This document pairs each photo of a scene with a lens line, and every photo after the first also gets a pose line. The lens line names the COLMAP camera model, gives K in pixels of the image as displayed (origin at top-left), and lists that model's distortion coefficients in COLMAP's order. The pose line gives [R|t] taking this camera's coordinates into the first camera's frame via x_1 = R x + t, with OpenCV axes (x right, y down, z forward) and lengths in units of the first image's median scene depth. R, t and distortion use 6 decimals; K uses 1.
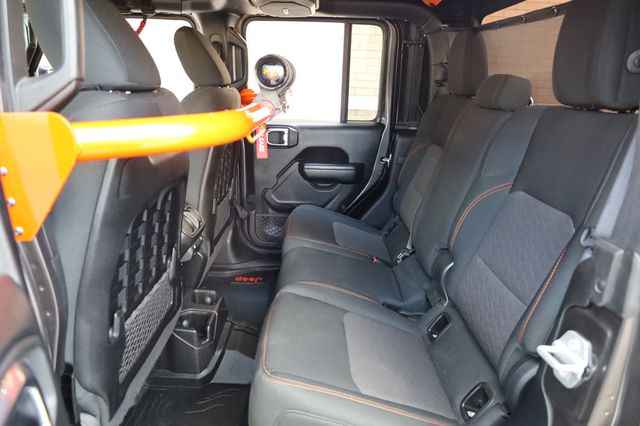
lens RADIAL K [[446.4, 0, 322.3], [0, 446.4, 213.8], [0, 0, 1]] dist [-0.008091, 0.009516]
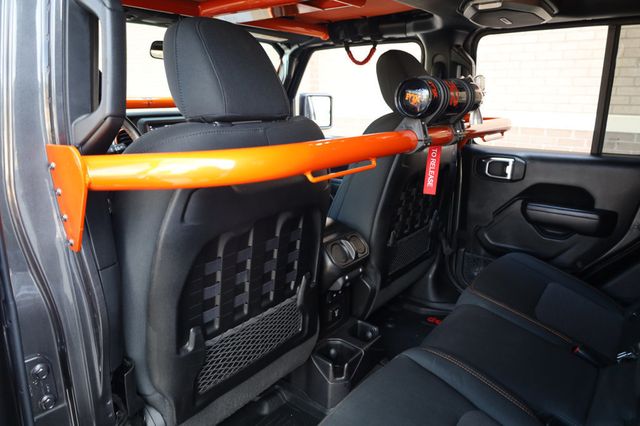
lens RADIAL K [[446.4, 0, 321.1], [0, 446.4, 212.2], [0, 0, 1]] dist [-0.008091, 0.009516]
pose [[0.785550, 0.132771, -0.604387, 0.183402], [-0.157846, 0.987394, 0.011750, -0.053333], [0.598328, 0.086169, 0.796605, 0.150417]]
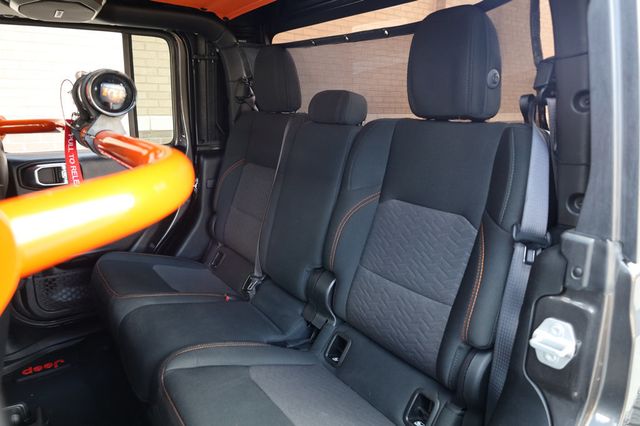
lens RADIAL K [[446.4, 0, 320.5], [0, 446.4, 213.6], [0, 0, 1]] dist [-0.008091, 0.009516]
pose [[0.824863, -0.165899, 0.540443, -0.170476], [0.182885, 0.982875, 0.022580, -0.044882], [-0.534934, 0.080213, 0.841077, 0.124919]]
